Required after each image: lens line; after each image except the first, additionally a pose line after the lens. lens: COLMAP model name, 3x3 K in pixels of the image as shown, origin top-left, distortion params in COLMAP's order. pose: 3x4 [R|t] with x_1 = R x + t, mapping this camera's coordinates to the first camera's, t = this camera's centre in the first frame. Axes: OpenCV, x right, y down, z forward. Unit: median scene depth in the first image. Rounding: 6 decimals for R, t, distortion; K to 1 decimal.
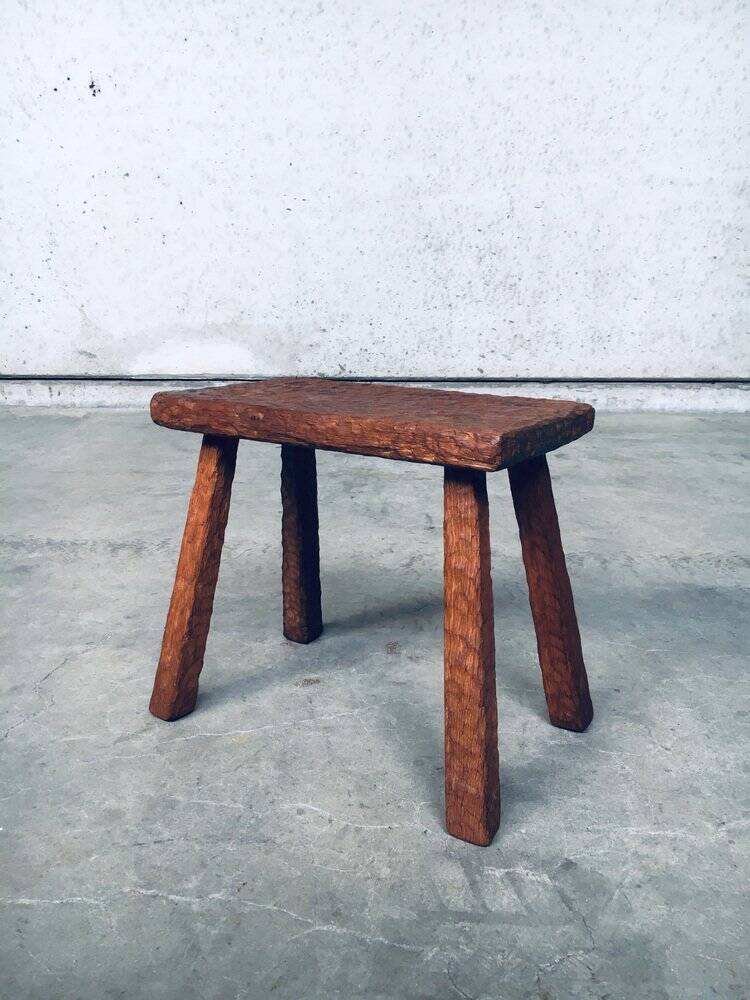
lens RADIAL K [[850.6, 0, 369.7], [0, 850.6, 500.5], [0, 0, 1]] dist [0.067805, -0.112809]
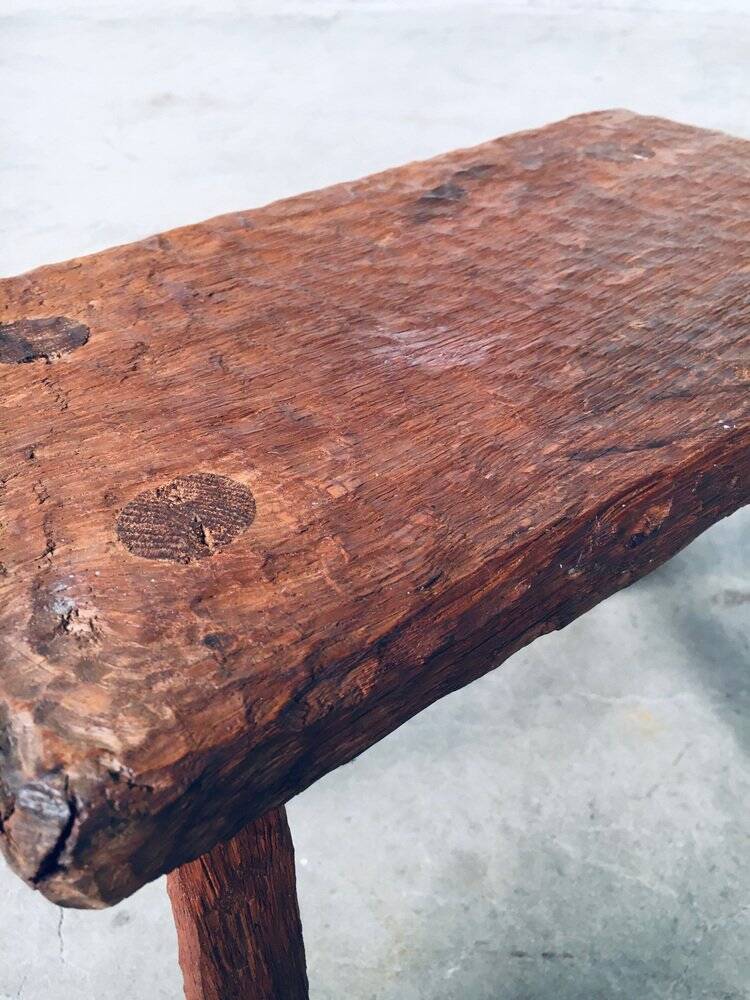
lens RADIAL K [[851.2, 0, 375.7], [0, 851.2, 515.9], [0, 0, 1]] dist [0.050869, -0.091975]
pose [[0.967659, 0.140714, -0.209367, -0.206875], [-0.034398, 0.895817, 0.443090, -0.113813], [0.249904, -0.421558, 0.871686, 0.413782]]
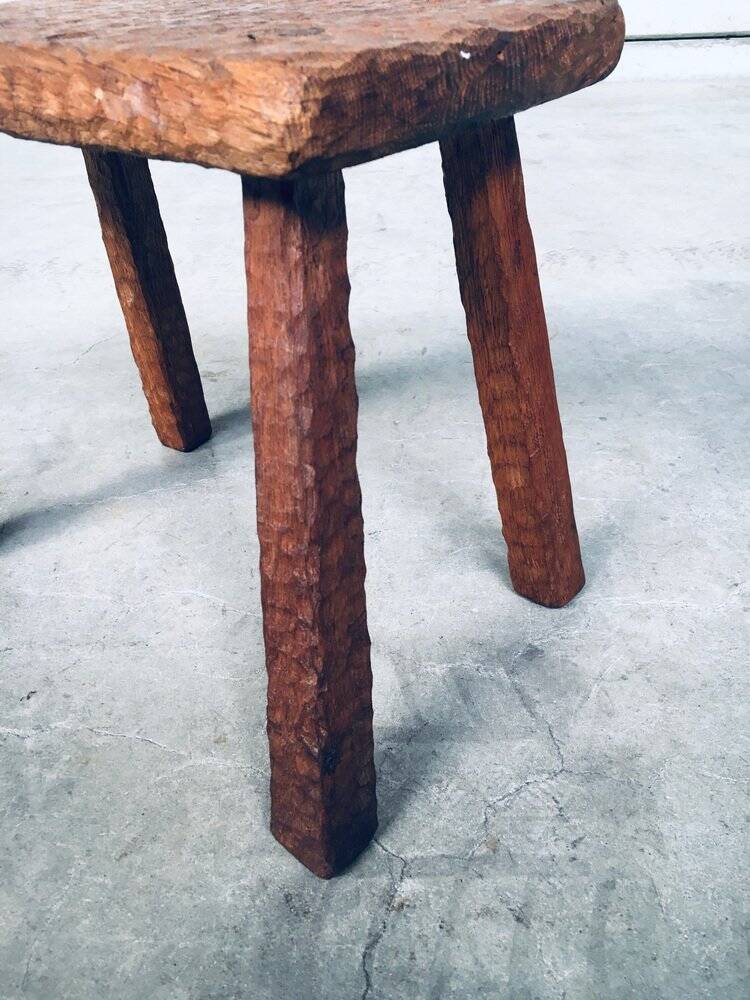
lens RADIAL K [[850.6, 0, 370.9], [0, 850.6, 510.0], [0, 0, 1]] dist [0.067805, -0.112809]
pose [[0.998478, -0.053890, 0.011742, 0.061427], [0.047312, 0.946290, 0.319840, 0.039519], [-0.028347, -0.318798, 0.947399, 0.232237]]
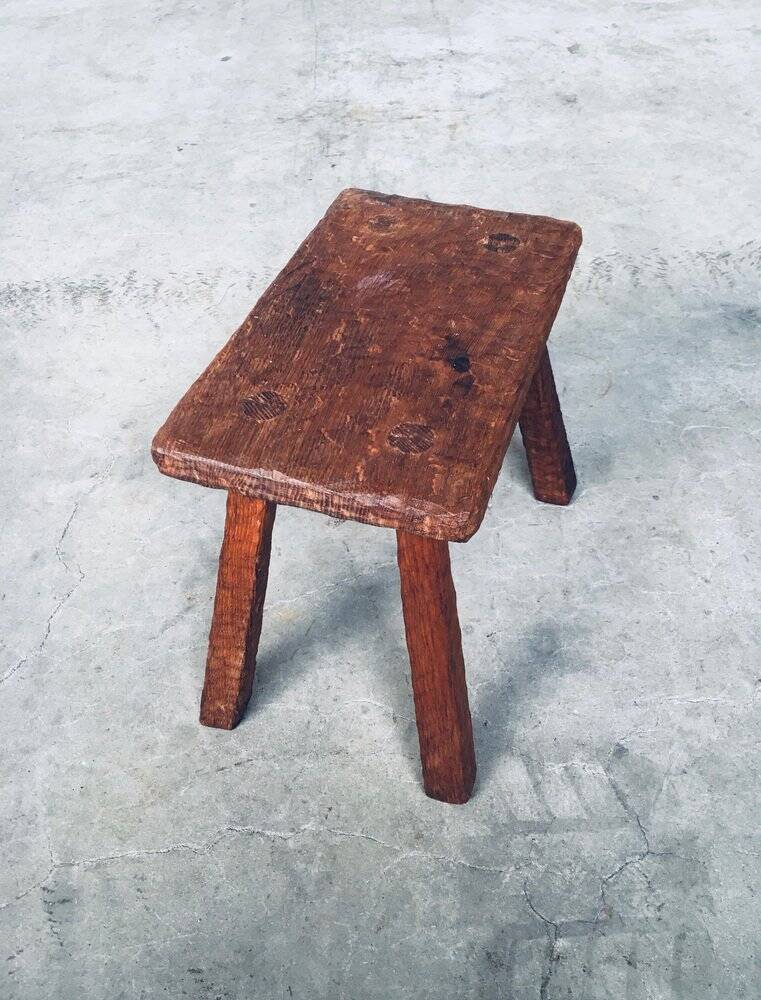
lens RADIAL K [[930.5, 0, 389.2], [0, 930.5, 456.2], [0, 0, 1]] dist [0.031614, 0.000000]
pose [[0.994704, -0.097283, 0.033156, -0.045262], [0.070050, 0.877778, 0.473919, -0.347319], [-0.075208, -0.469087, 0.879944, 0.106555]]
